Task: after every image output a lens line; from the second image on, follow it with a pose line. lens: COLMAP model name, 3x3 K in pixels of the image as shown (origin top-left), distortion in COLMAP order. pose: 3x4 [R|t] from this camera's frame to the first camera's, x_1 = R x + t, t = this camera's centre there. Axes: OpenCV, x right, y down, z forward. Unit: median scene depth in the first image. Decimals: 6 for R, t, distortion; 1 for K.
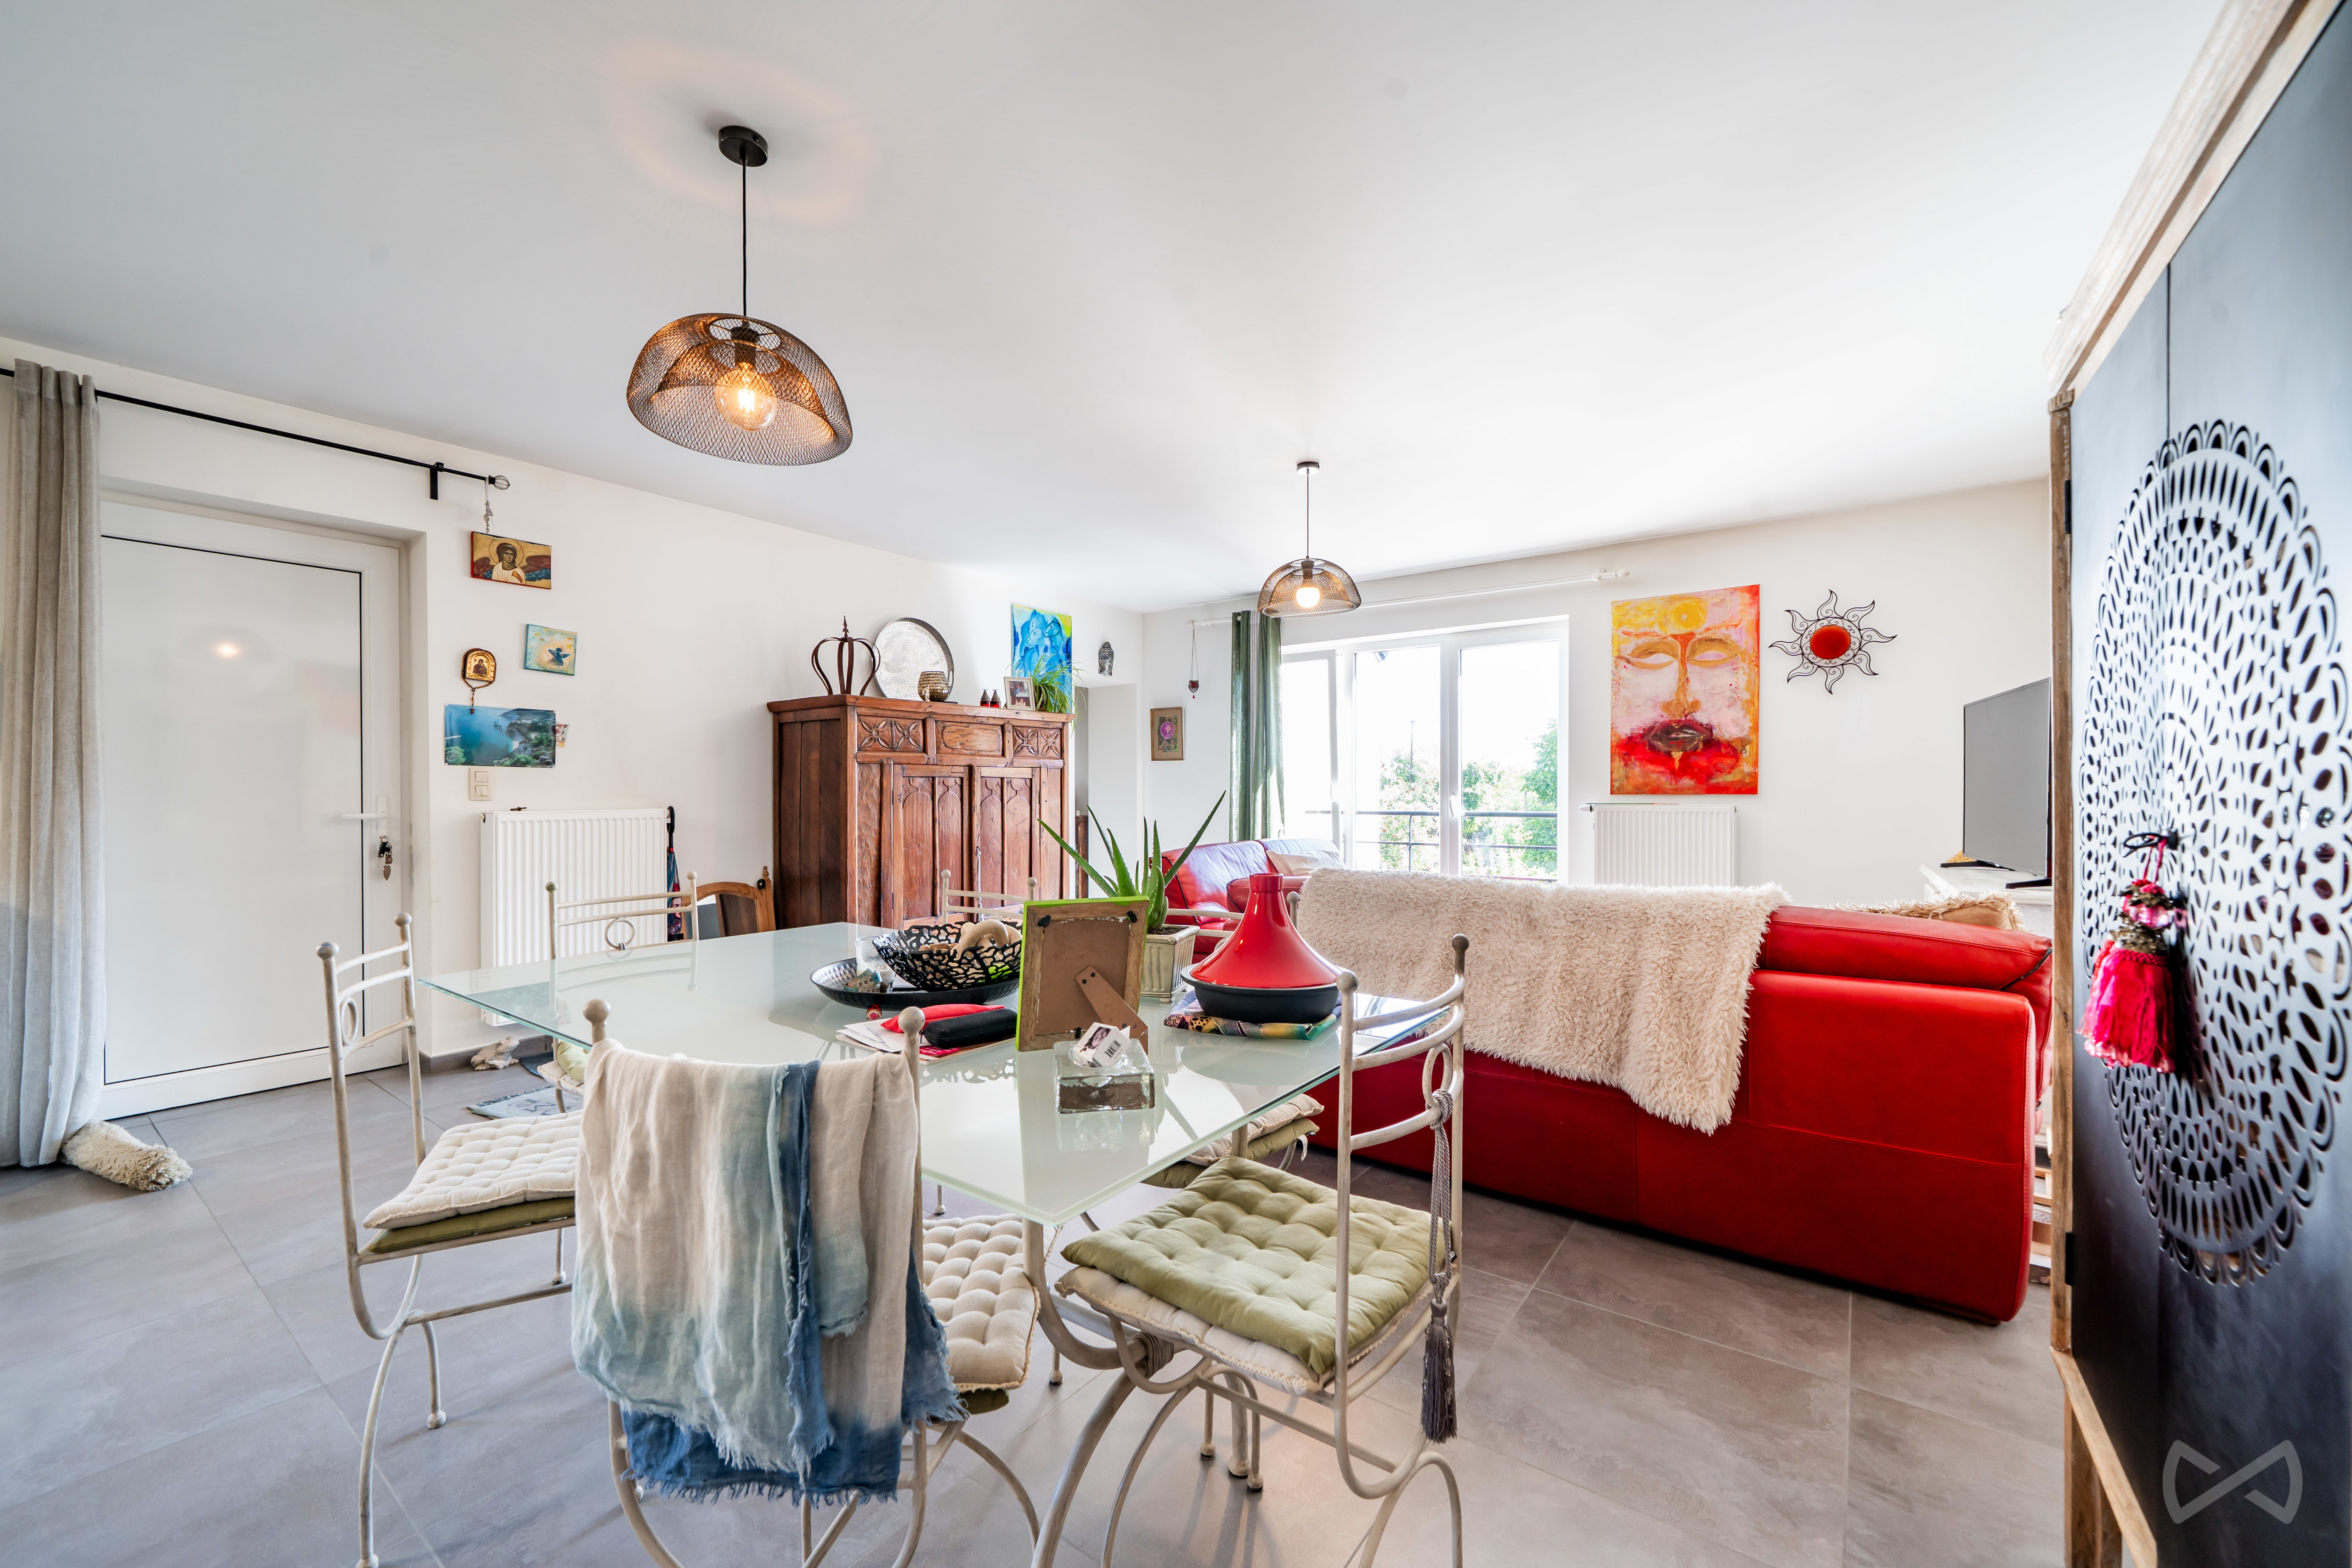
lens RADIAL K [[925.6, 0, 1173.7], [0, 925.6, 794.6], [0, 0, 1]] dist [-0.003864, -0.000494]
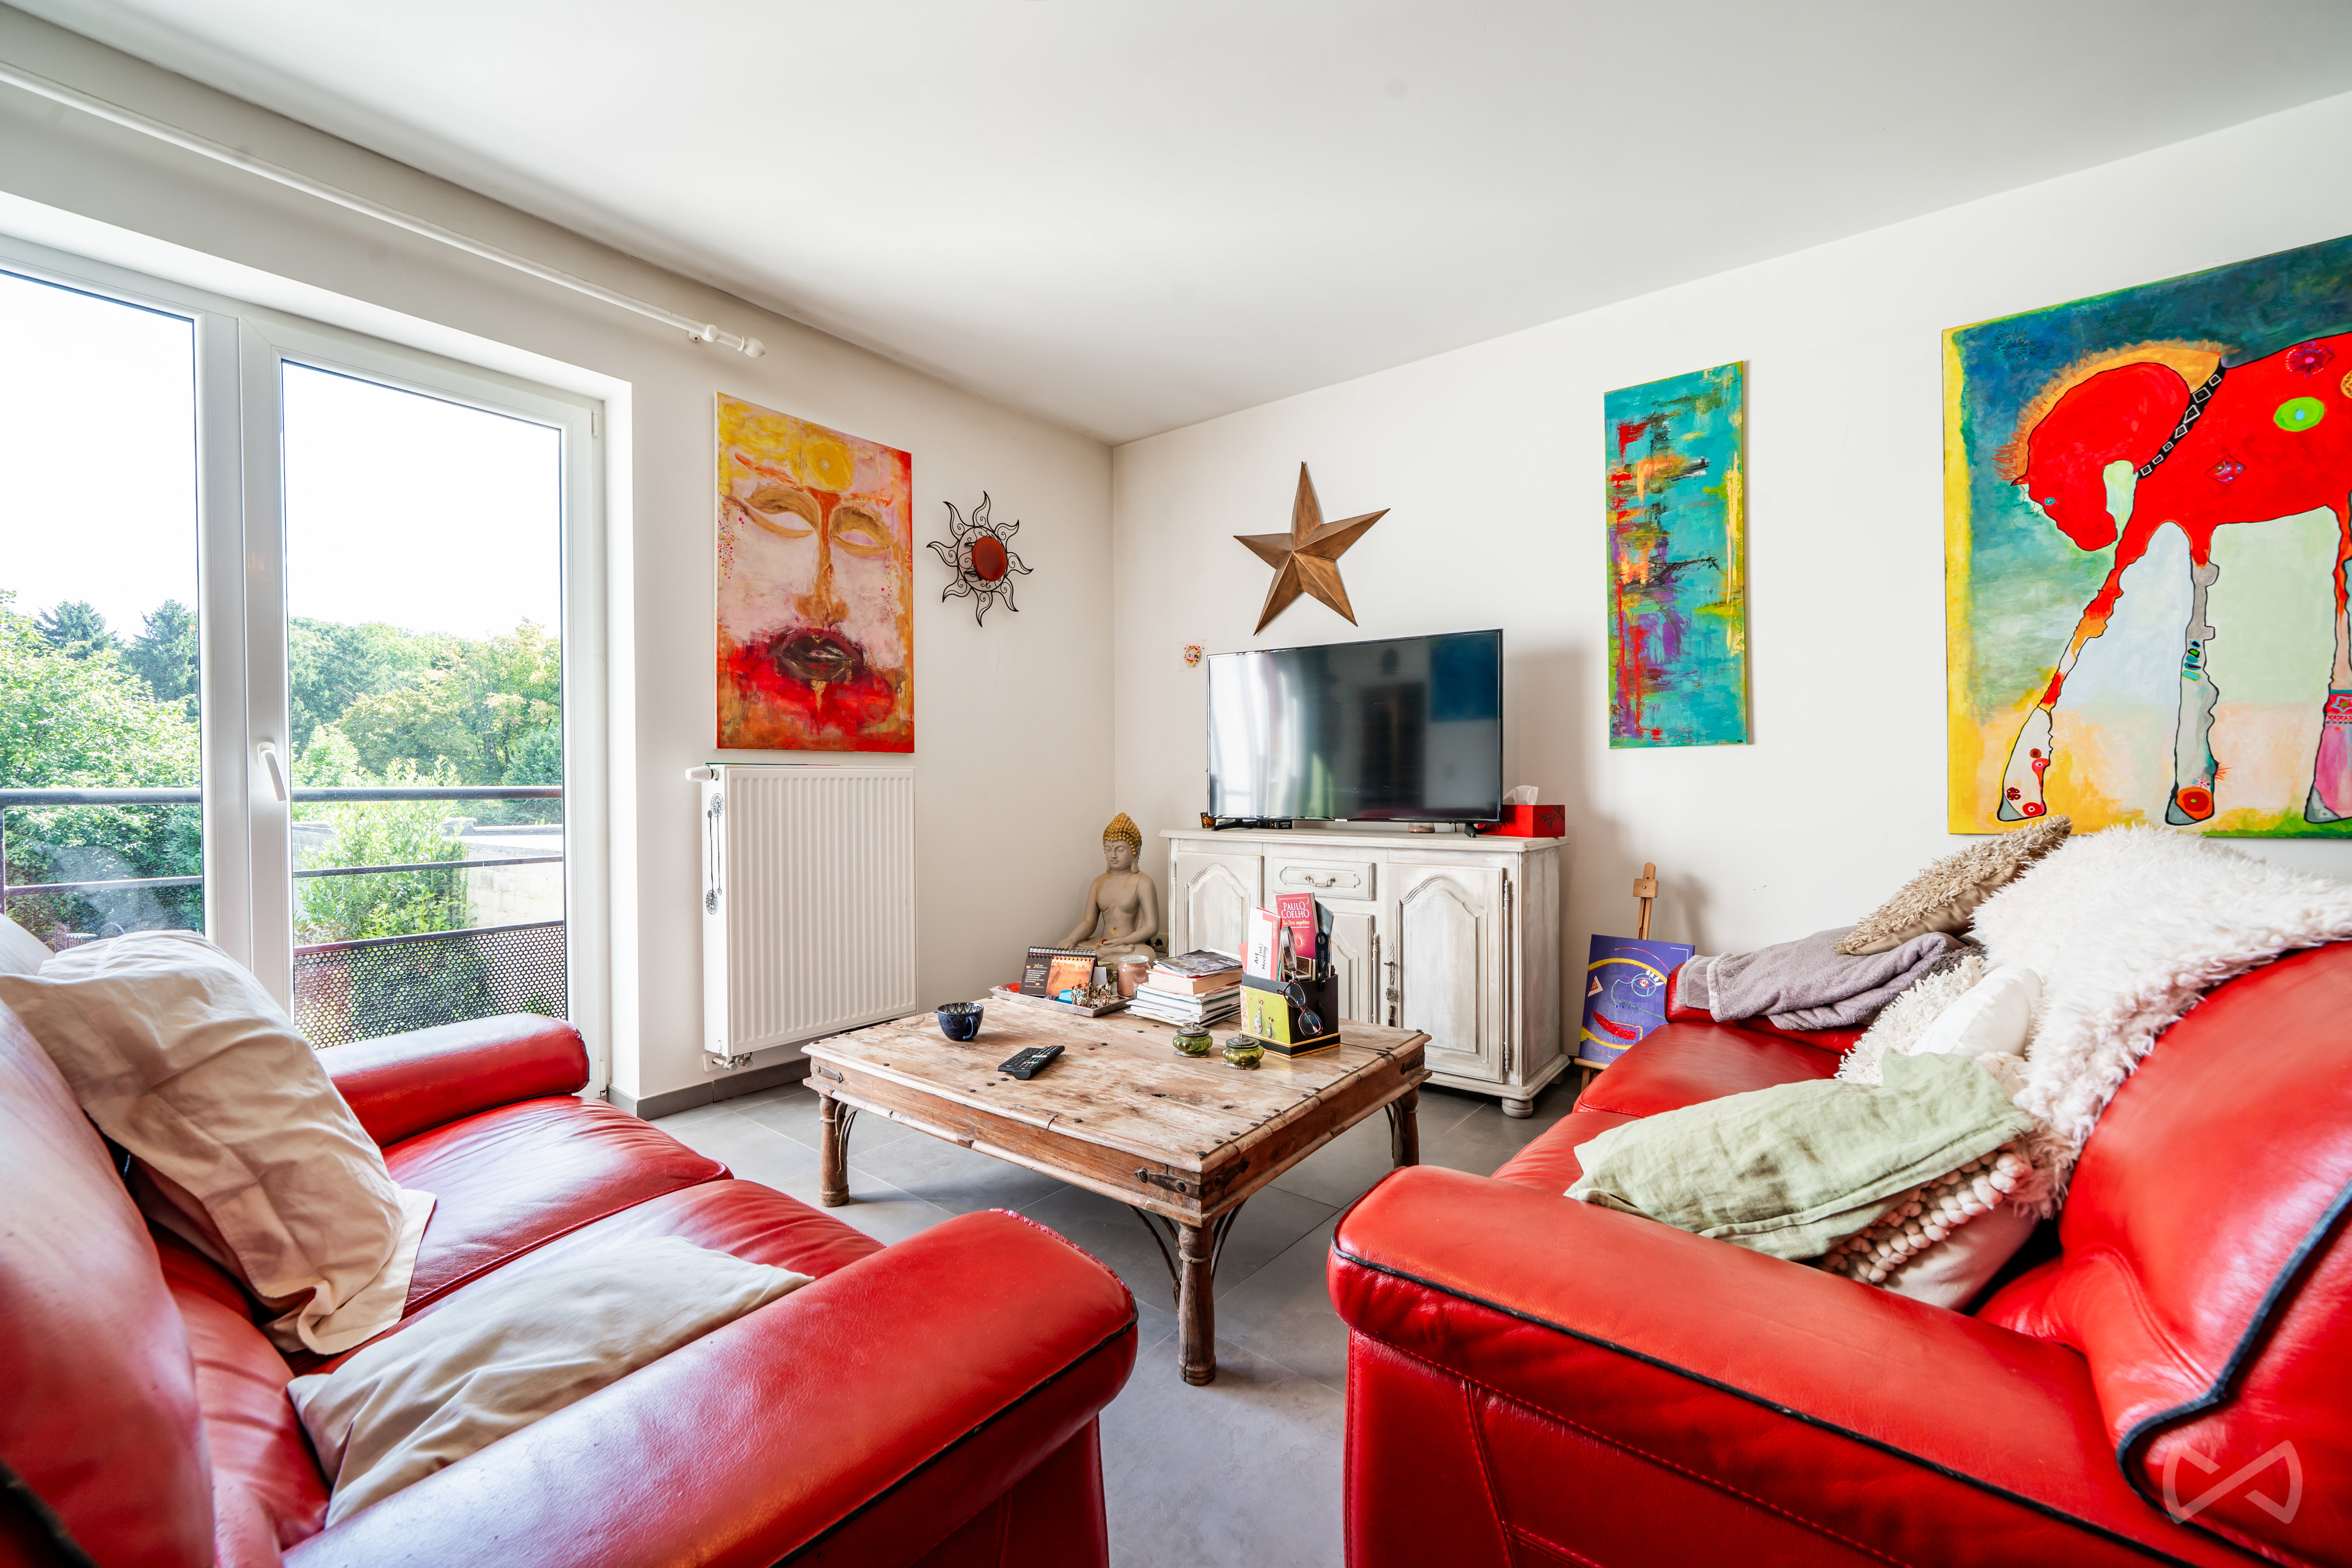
lens RADIAL K [[925.6, 0, 1172.0], [0, 925.6, 794.1], [0, 0, 1]] dist [-0.003864, -0.000494]
pose [[0.063106, -0.015917, 0.997880, -0.056372], [0.000855, 0.999873, 0.015894, 0.019264], [-0.998006, -0.000150, 0.063111, 0.733370]]
